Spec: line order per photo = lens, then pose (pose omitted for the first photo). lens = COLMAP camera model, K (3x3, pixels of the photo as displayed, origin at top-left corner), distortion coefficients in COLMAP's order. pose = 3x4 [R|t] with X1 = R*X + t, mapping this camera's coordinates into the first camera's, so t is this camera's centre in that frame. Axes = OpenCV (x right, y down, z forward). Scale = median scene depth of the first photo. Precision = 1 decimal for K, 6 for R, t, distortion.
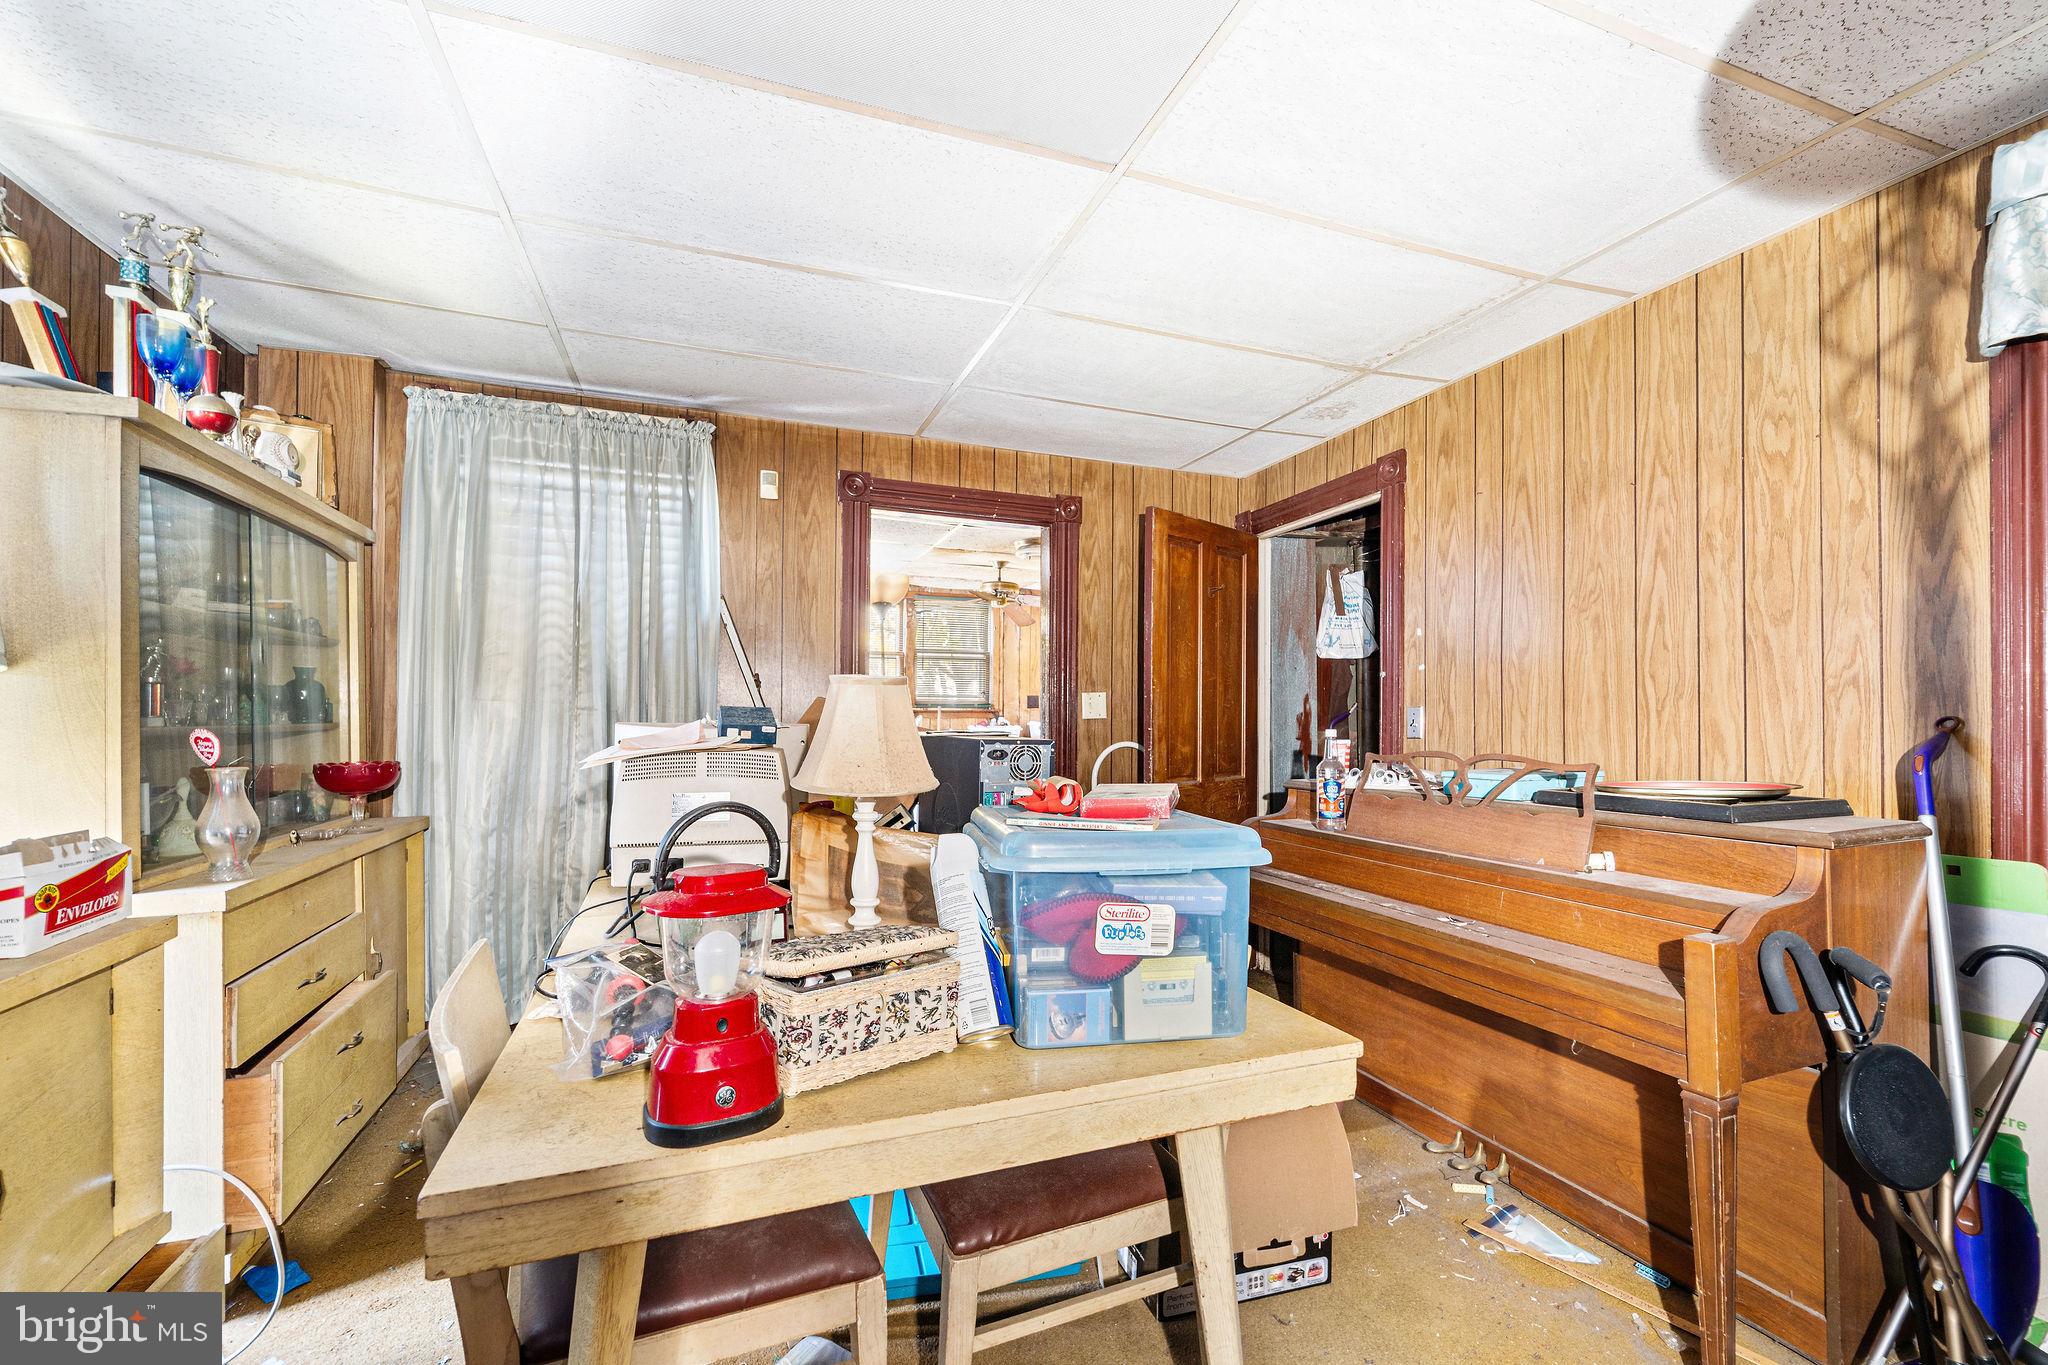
lens RADIAL K [[814.5, 0, 1019.3], [0, 814.5, 715.1], [0, 0, 1]] dist [0.001655, -0.000021]
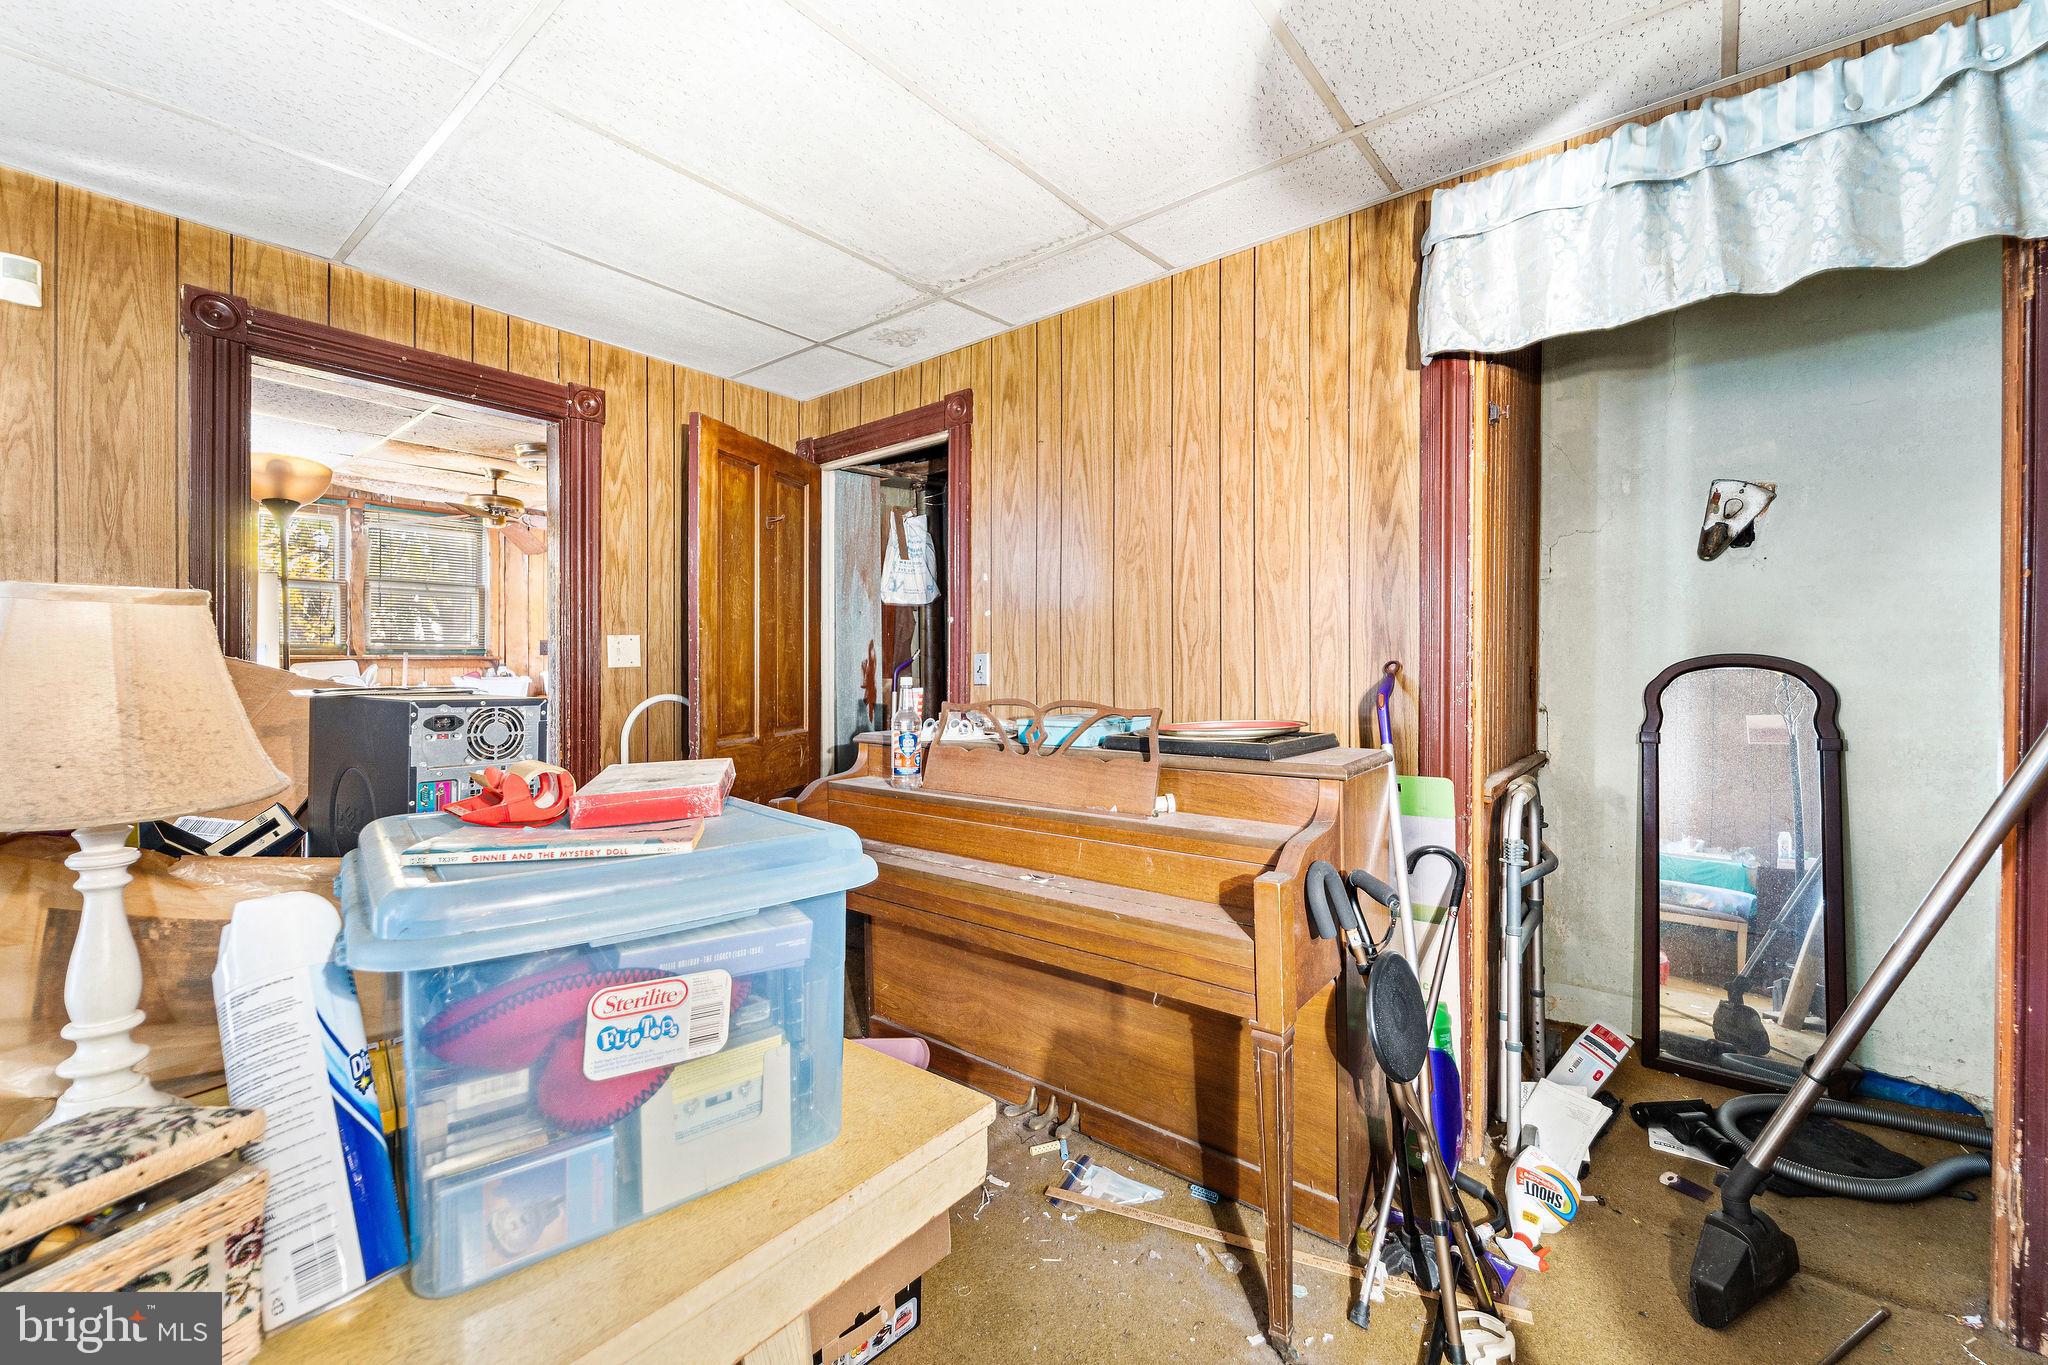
lens RADIAL K [[834.8, 0, 1026.5], [0, 834.8, 663.7], [0, 0, 1]] dist [0.001166, -0.000544]
pose [[0.861072, -0.004180, 0.508466, 0.025703], [0.003549, 0.999991, 0.002211, 0.000777], [-0.508470, -0.000099, 0.861079, 0.138289]]
